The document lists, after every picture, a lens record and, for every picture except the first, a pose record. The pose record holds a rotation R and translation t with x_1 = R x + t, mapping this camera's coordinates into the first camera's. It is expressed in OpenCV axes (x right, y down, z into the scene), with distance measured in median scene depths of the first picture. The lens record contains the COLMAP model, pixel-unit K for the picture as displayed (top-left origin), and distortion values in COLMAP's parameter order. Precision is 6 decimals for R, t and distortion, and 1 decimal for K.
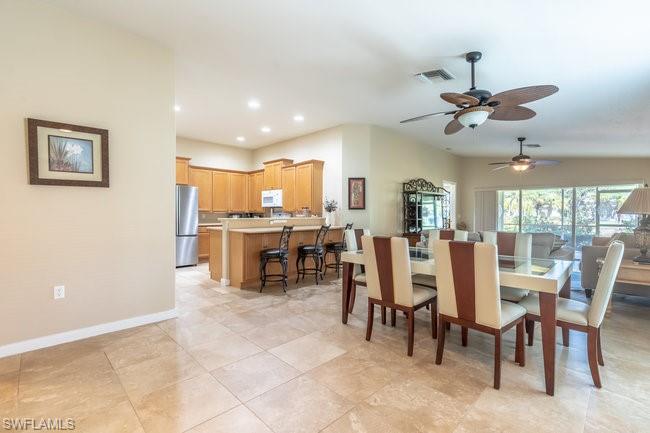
lens RADIAL K [[293.8, 0, 321.9], [0, 293.8, 213.1], [0, 0, 1]] dist [-0.008029, 0.002372]
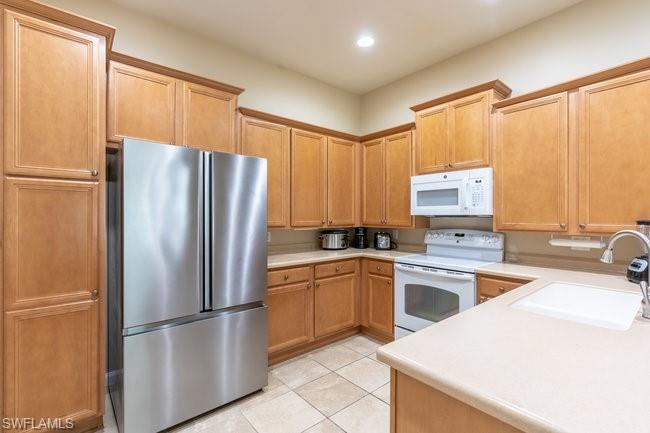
lens RADIAL K [[293.8, 0, 326.4], [0, 293.8, 216.0], [0, 0, 1]] dist [-0.008029, 0.002372]
pose [[0.997257, -0.003556, -0.073927, -0.304765], [0.003742, 0.999990, 0.002367, -0.022434], [0.073917, -0.002637, 0.997261, 0.616340]]
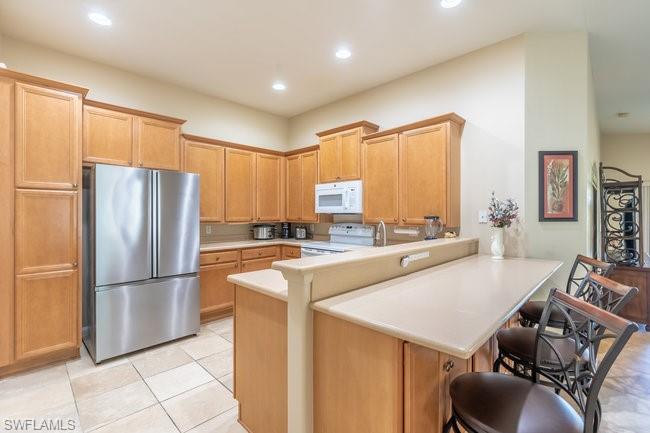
lens RADIAL K [[293.8, 0, 325.5], [0, 293.8, 213.5], [0, 0, 1]] dist [-0.008029, 0.002372]
pose [[0.999848, -0.004122, 0.016949, -0.204657], [0.004063, 0.999986, 0.003490, -0.023201], [-0.016963, -0.003421, 0.999850, 0.469457]]
